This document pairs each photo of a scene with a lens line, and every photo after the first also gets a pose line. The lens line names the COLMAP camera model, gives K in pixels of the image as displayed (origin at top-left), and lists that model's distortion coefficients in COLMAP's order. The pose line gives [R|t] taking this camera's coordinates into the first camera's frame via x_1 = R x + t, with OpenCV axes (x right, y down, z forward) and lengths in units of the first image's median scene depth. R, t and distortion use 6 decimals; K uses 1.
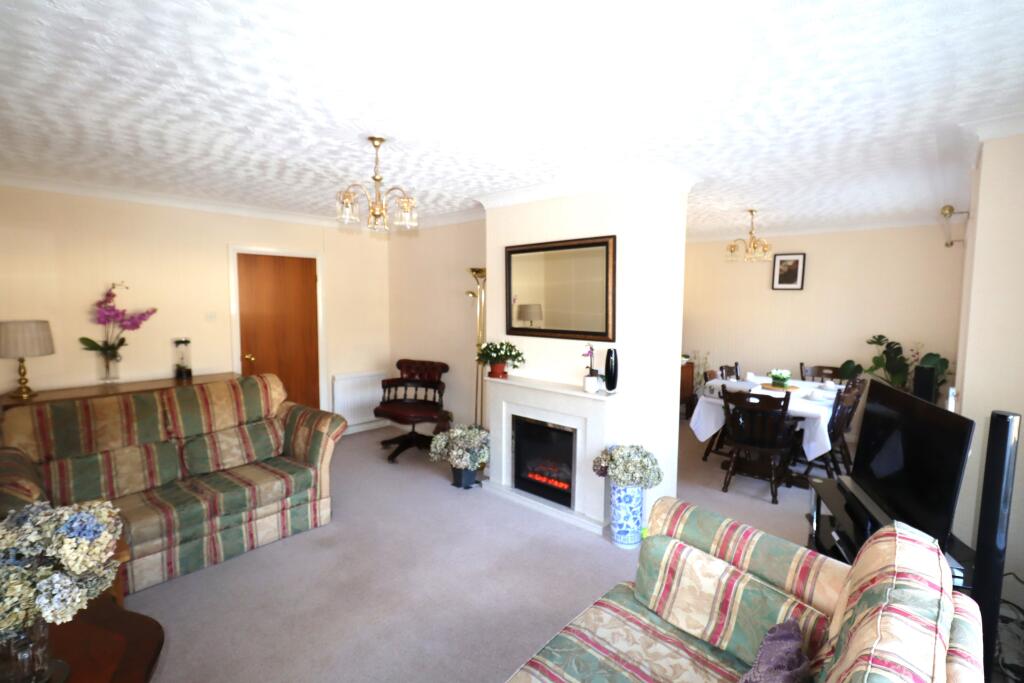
lens RADIAL K [[476.9, 0, 512.0], [0, 476.9, 341.5], [0, 0, 1]] dist [-0.000995, -0.000232]
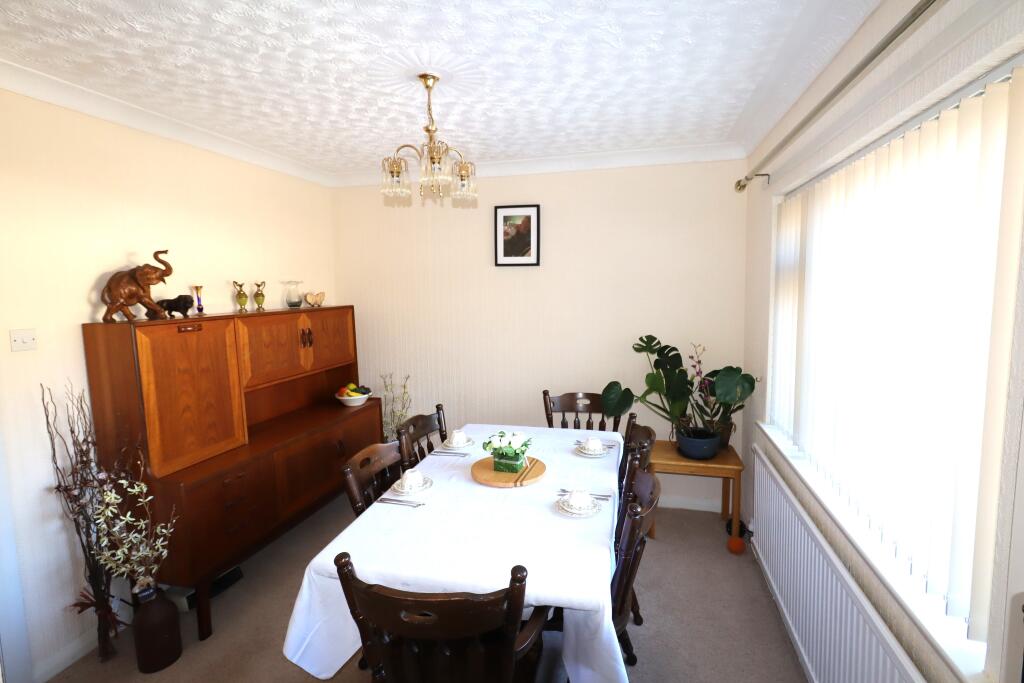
lens RADIAL K [[476.9, 0, 512.0], [0, 476.9, 341.5], [0, 0, 1]] dist [-0.000995, -0.000232]
pose [[0.884169, -0.077918, 0.460623, 0.322246], [0.064703, 0.996915, 0.044438, -0.045689], [-0.462664, -0.009487, 0.886483, 0.526290]]
